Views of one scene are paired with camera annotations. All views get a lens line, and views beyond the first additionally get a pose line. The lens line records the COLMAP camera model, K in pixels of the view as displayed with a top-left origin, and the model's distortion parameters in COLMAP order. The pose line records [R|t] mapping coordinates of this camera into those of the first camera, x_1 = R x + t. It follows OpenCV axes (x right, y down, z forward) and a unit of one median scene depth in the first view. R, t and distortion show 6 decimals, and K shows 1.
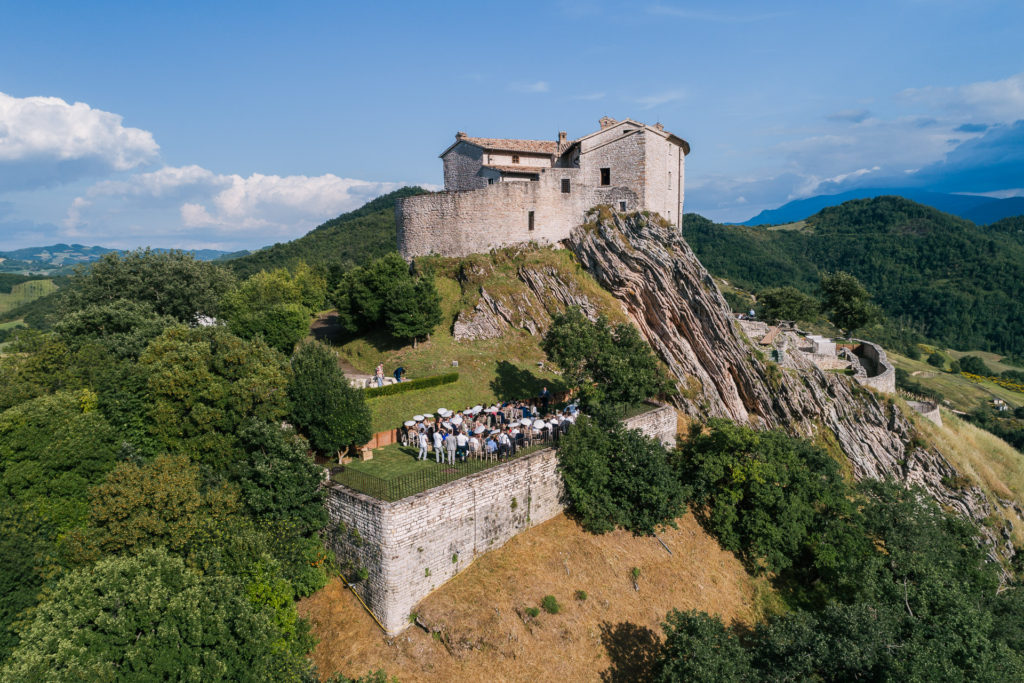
lens RADIAL K [[763.1, 0, 521.3], [0, 763.1, 366.7], [0, 0, 1]] dist [-0.031143, 0.019323]
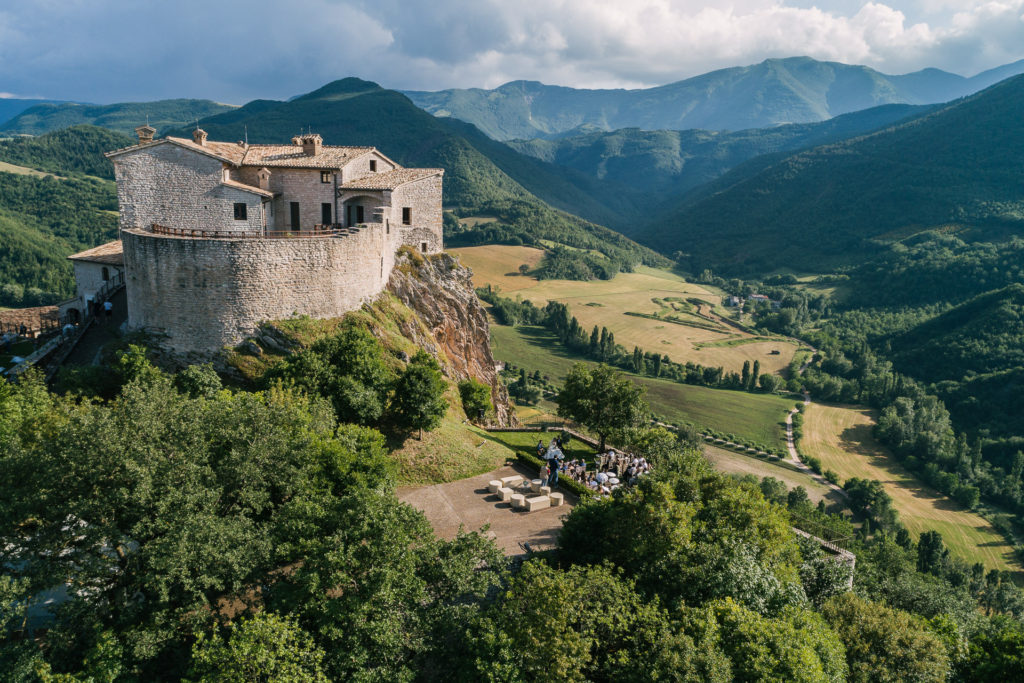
lens RADIAL K [[763.1, 0, 505.4], [0, 763.1, 361.9], [0, 0, 1]] dist [-0.031143, 0.019323]
pose [[0.329843, -0.179074, 0.926896, -0.791110], [0.104249, 0.982748, 0.152766, -0.206023], [-0.938262, 0.046239, 0.342821, 0.570409]]
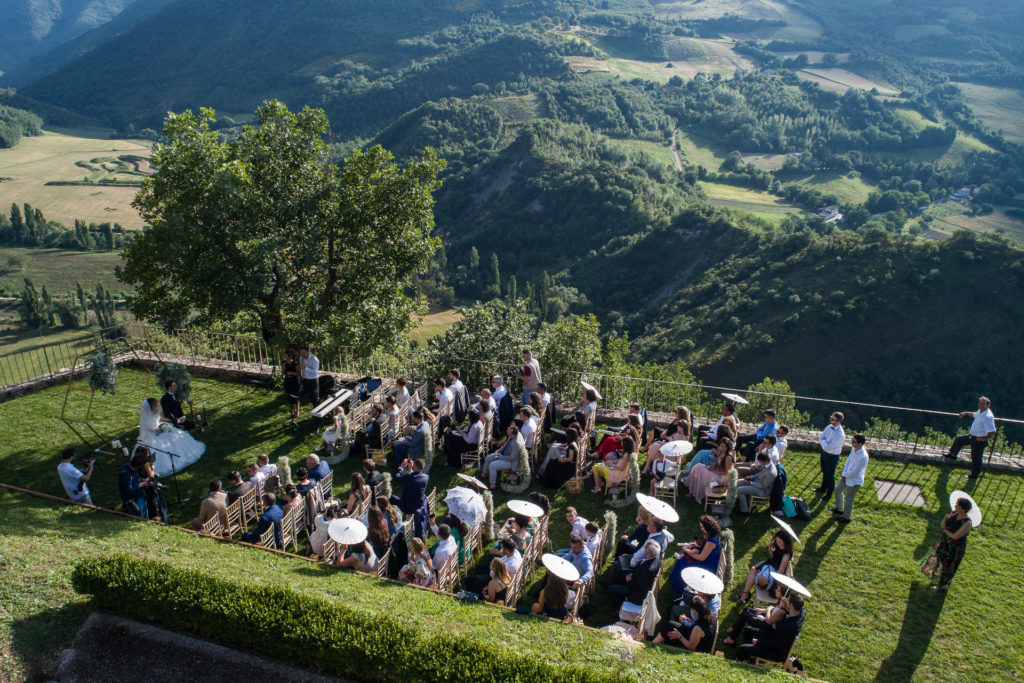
lens RADIAL K [[763.1, 0, 514.6], [0, 763.1, 349.7], [0, 0, 1]] dist [-0.031143, 0.019323]
pose [[-0.370135, -0.336490, 0.865896, -0.230953], [0.151613, 0.897717, 0.413664, -0.085881], [-0.916523, 0.284392, -0.281260, 0.761819]]
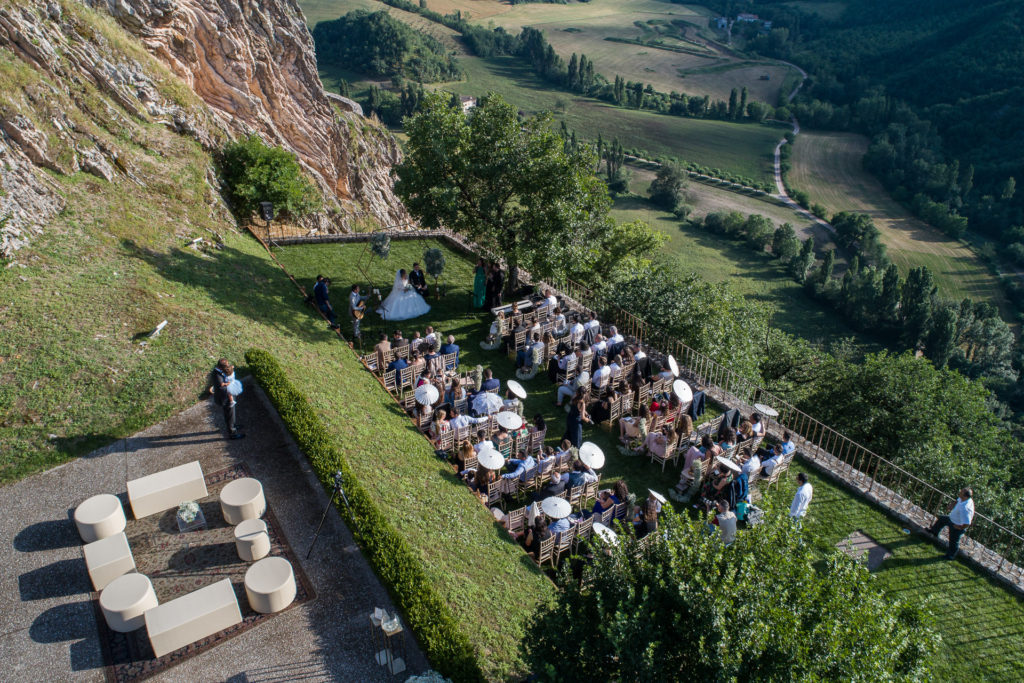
lens RADIAL K [[763.1, 0, 521.1], [0, 763.1, 317.1], [0, 0, 1]] dist [-0.031143, 0.019323]
pose [[0.279156, -0.443333, 0.851779, -0.286640], [0.128013, 0.896307, 0.424555, -0.114783], [-0.951675, -0.009478, 0.306961, 0.644352]]
